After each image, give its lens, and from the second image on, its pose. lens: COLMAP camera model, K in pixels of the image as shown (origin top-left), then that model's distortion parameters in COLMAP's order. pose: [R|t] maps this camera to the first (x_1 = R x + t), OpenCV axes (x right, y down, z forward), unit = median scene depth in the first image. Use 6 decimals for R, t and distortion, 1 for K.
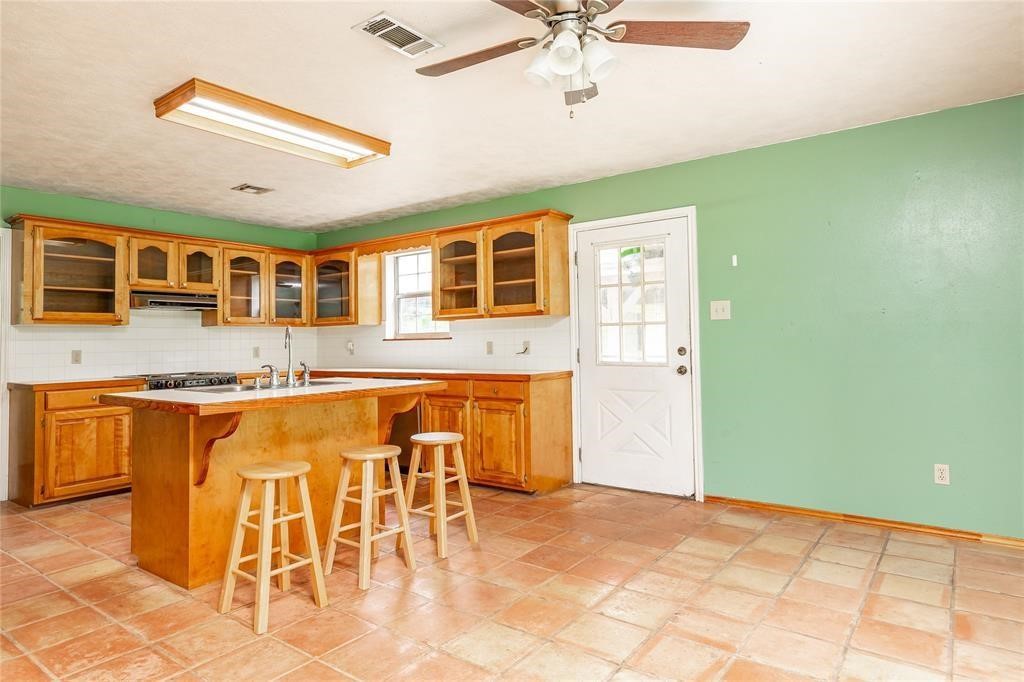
lens RADIAL K [[584.3, 0, 510.1], [0, 584.3, 322.3], [0, 0, 1]] dist [0.001762, 0.003441]
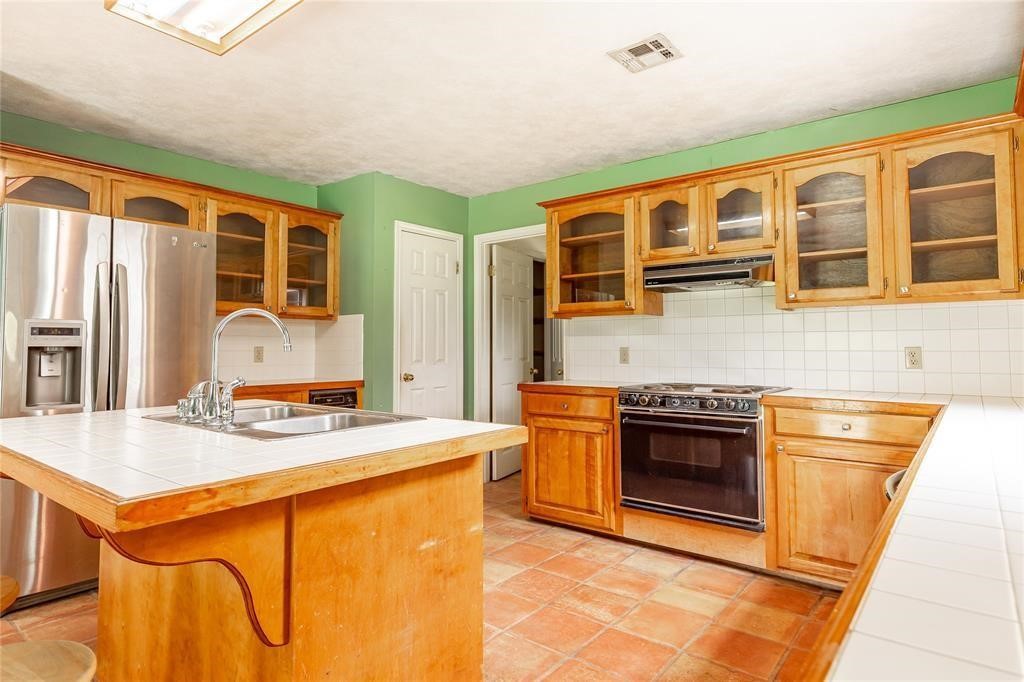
lens RADIAL K [[584.3, 0, 499.0], [0, 584.3, 322.3], [0, 0, 1]] dist [0.001762, 0.003441]
pose [[-0.032436, -0.025867, -0.999139, 0.100057], [0.035881, 0.998991, -0.027028, 0.030390], [0.998830, -0.036727, -0.031475, 0.906497]]
